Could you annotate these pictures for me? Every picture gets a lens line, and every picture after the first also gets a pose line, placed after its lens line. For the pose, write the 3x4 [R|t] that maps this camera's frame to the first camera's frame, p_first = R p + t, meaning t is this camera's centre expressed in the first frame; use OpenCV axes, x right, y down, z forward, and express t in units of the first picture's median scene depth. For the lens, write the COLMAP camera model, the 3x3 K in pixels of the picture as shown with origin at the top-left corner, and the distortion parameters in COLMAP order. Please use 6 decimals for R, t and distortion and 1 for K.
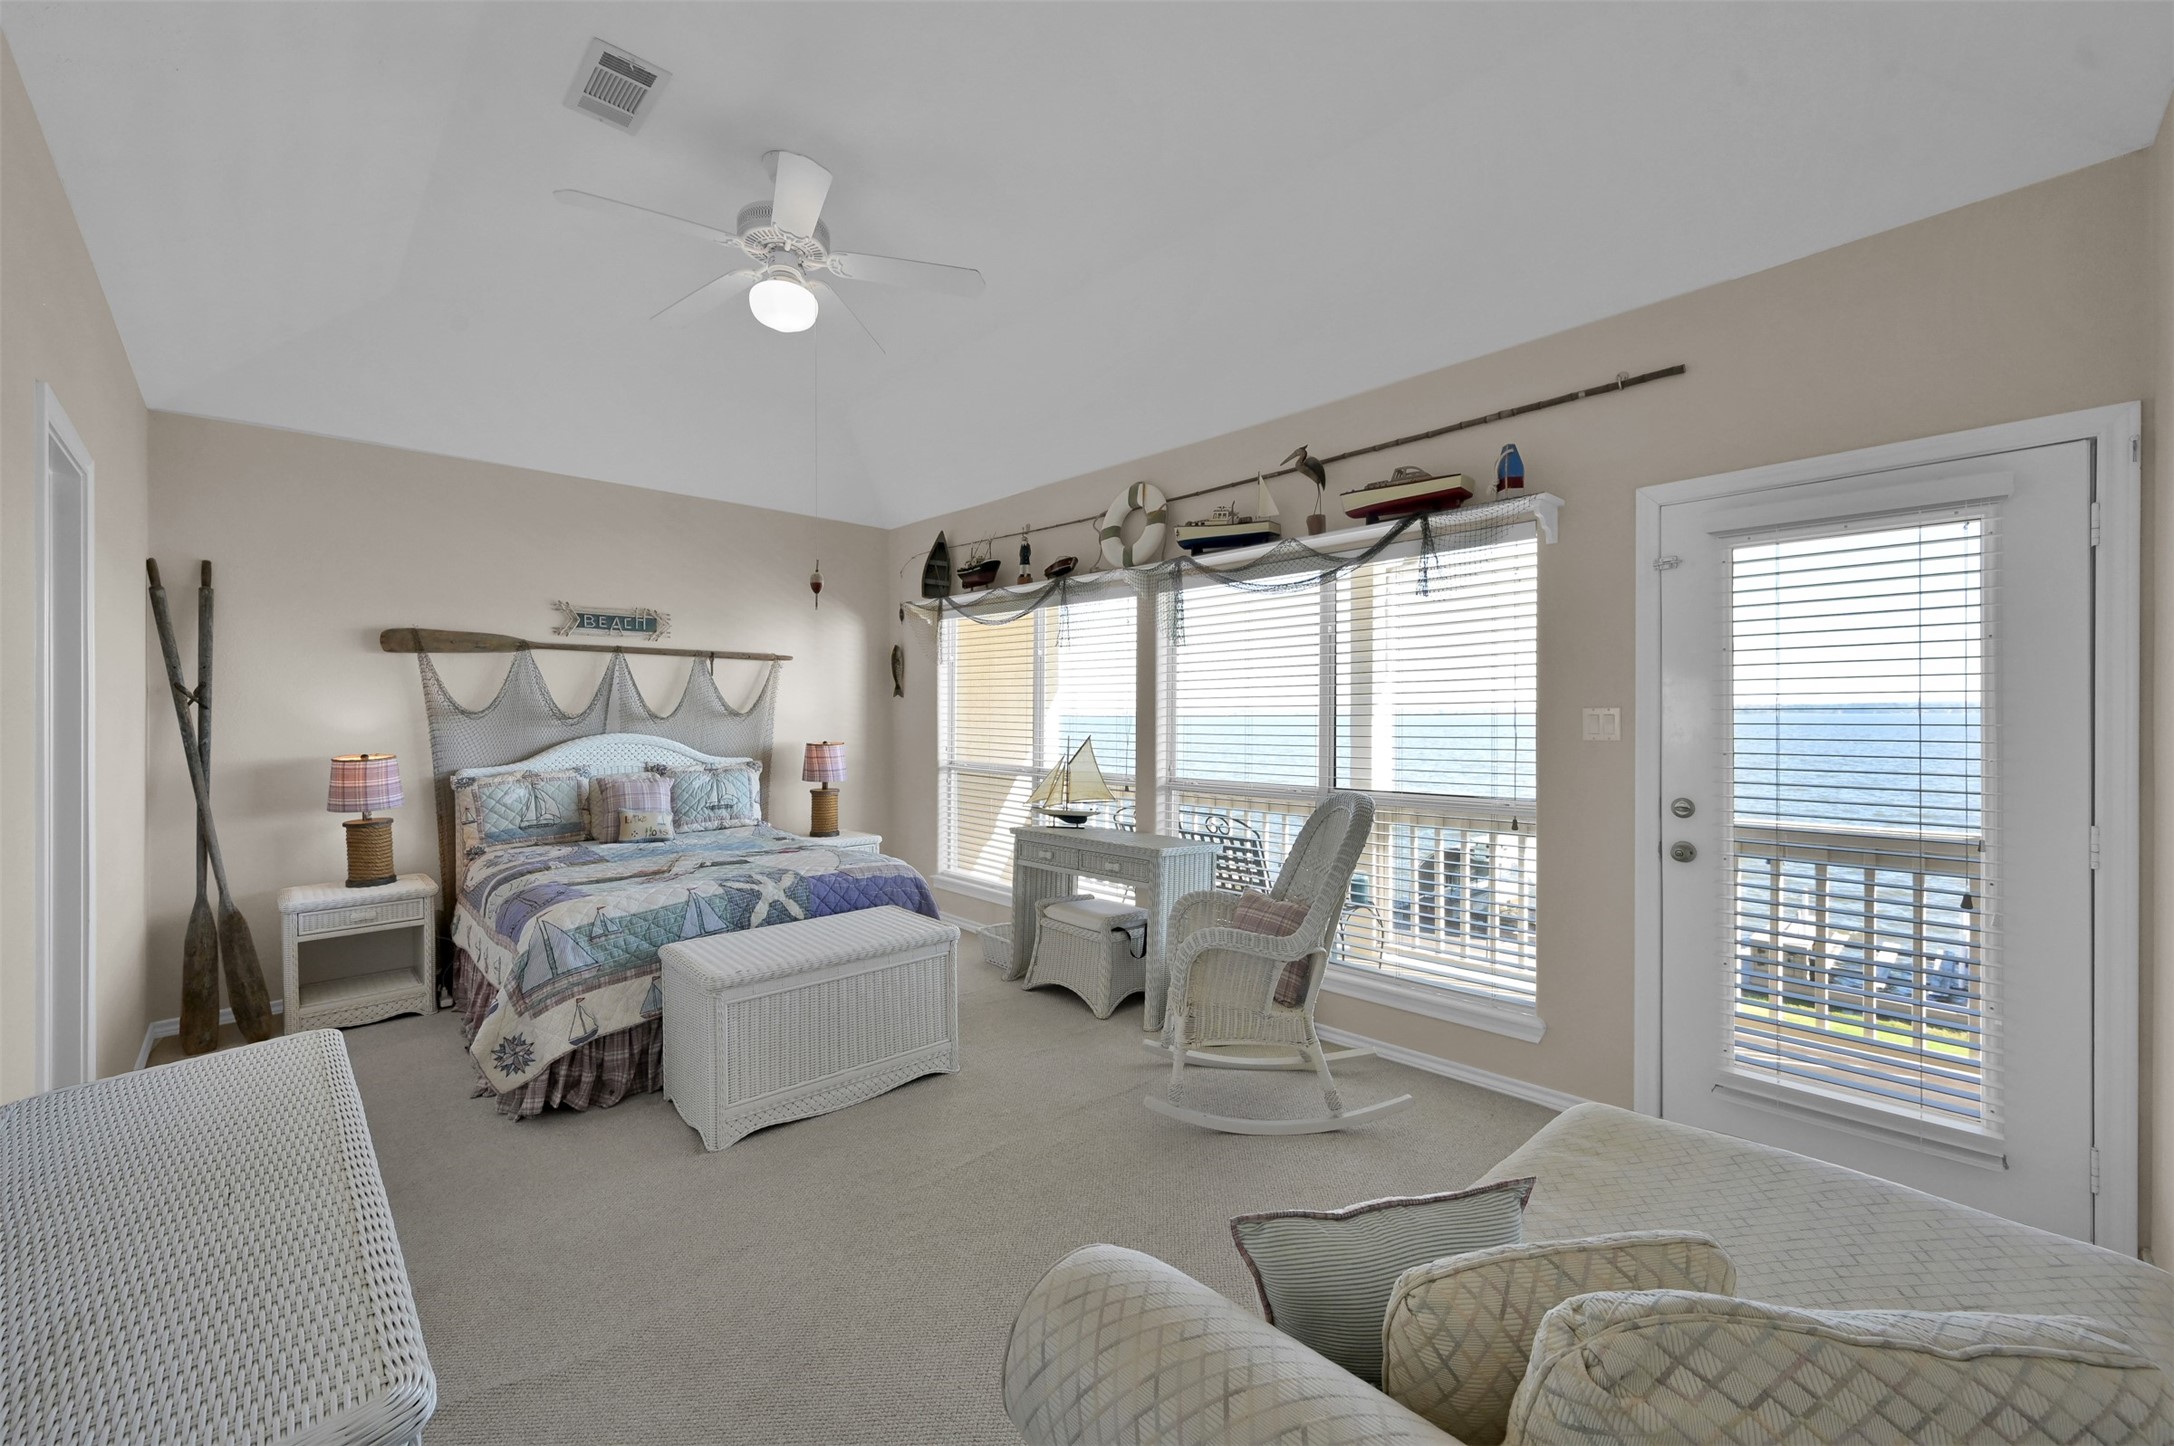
lens RADIAL K [[861.5, 0, 1096.2], [0, 861.5, 731.6], [0, 0, 1]] dist [0.000722, -0.000074]
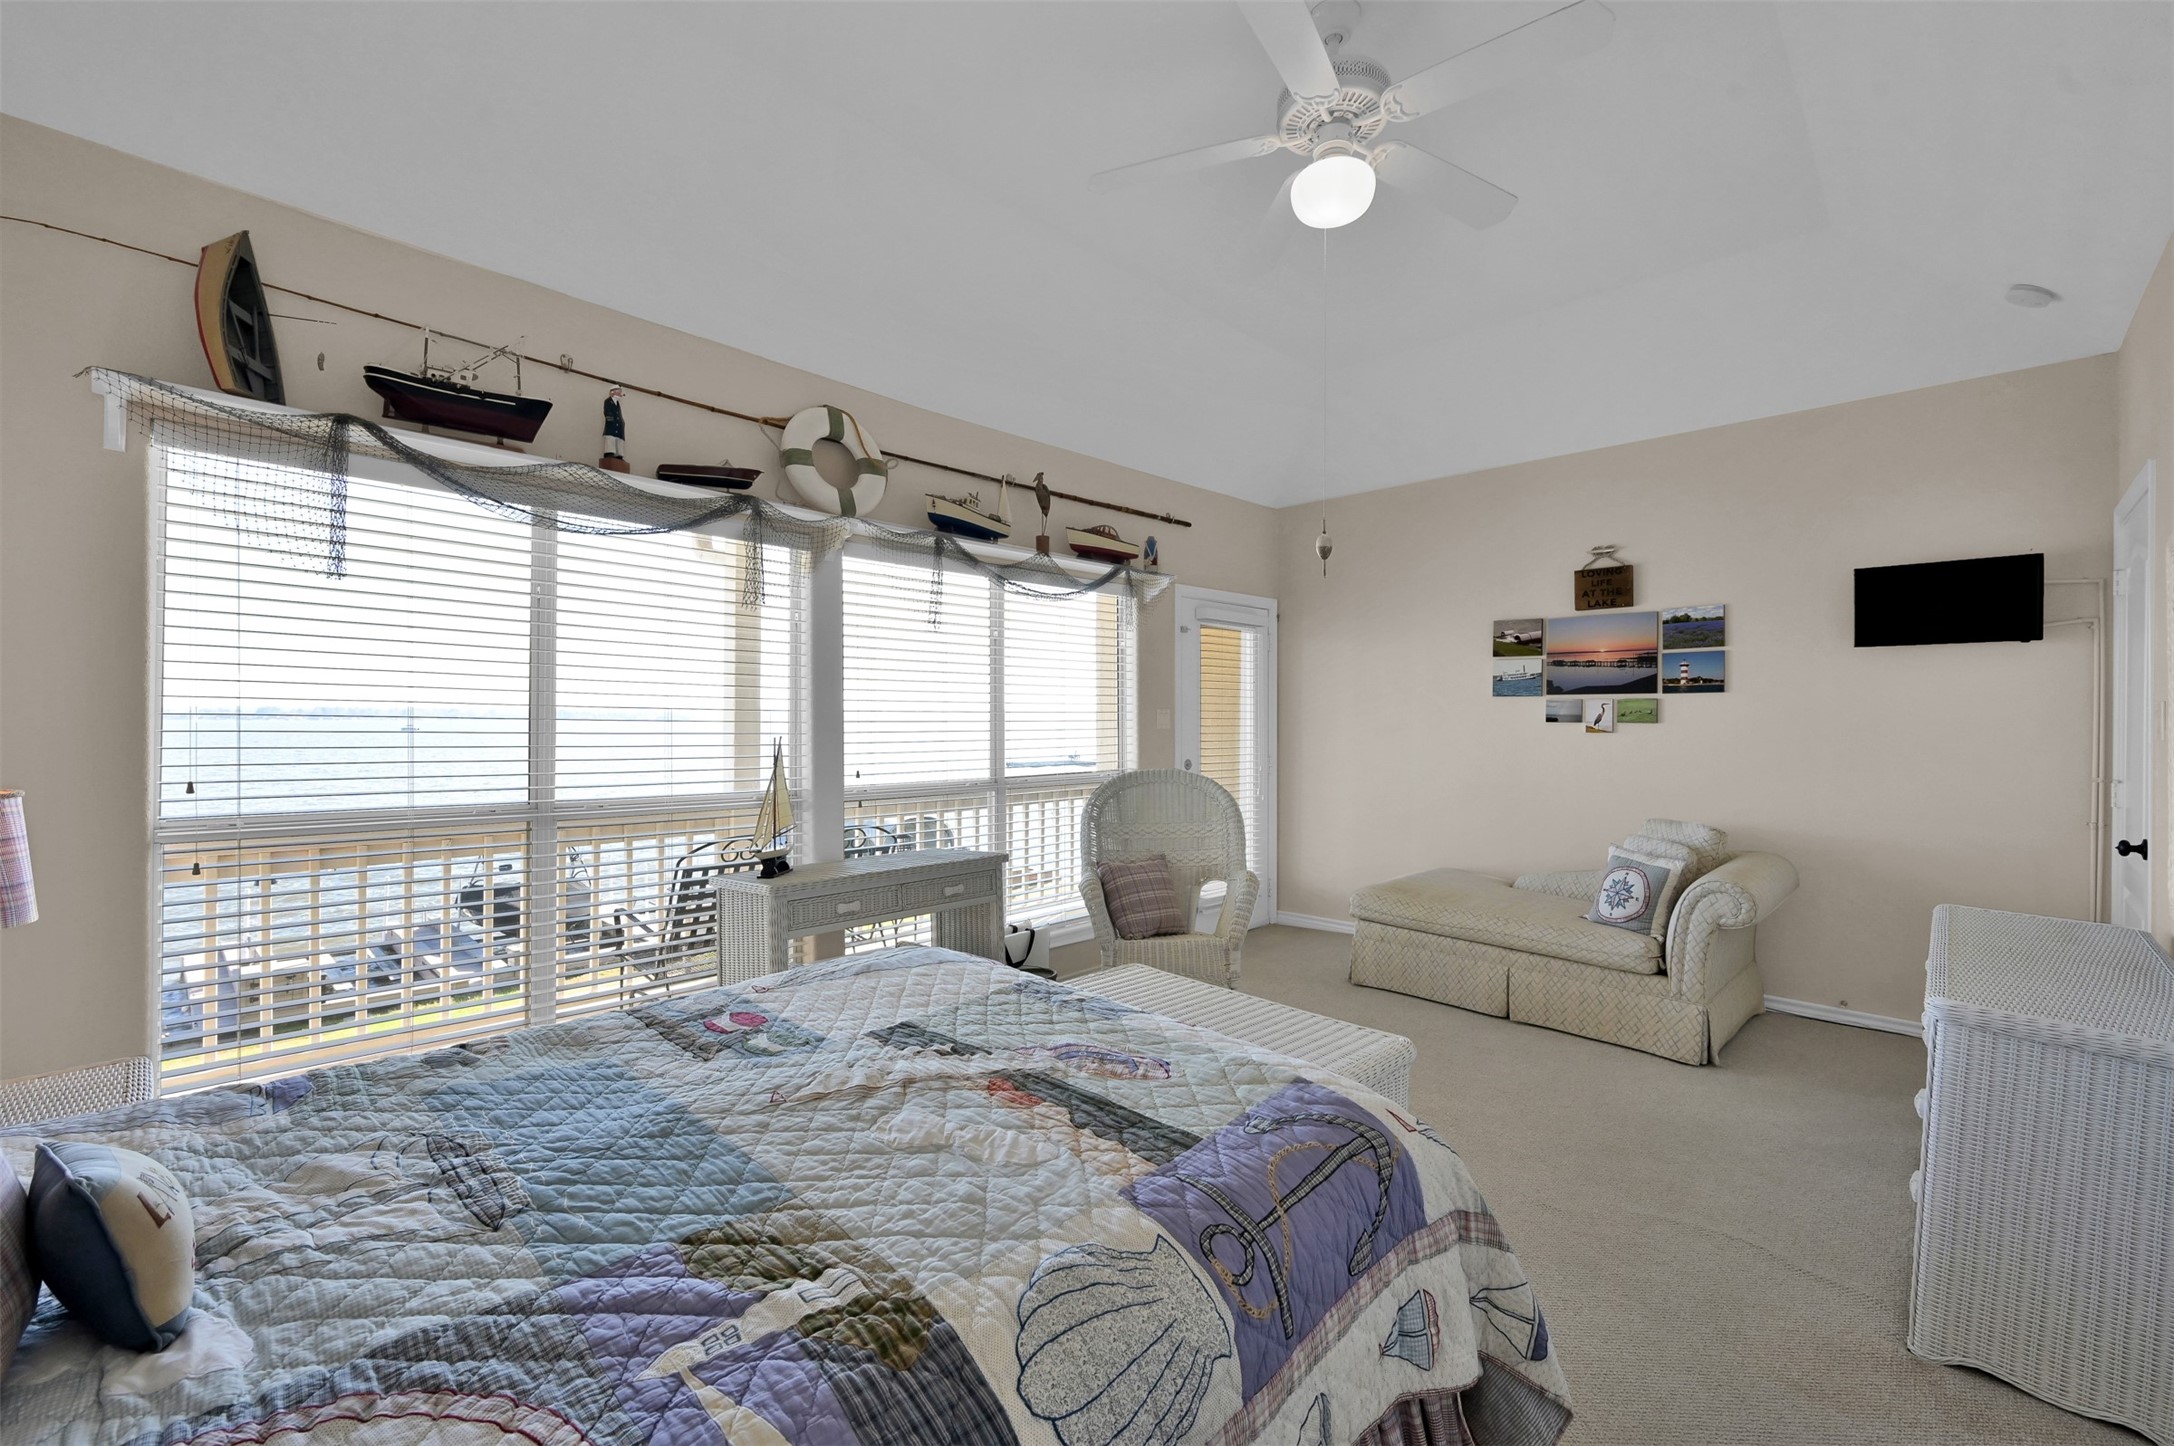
lens RADIAL K [[935.6, 0, 1090.7], [0, 935.6, 716.7], [0, 0, 1]] dist [0.026925, 0.000562]
pose [[-0.036838, -0.001212, 0.999321, -0.900081], [0.004053, 0.999991, 0.001362, -0.012760], [-0.999313, 0.004101, -0.036833, 0.897601]]
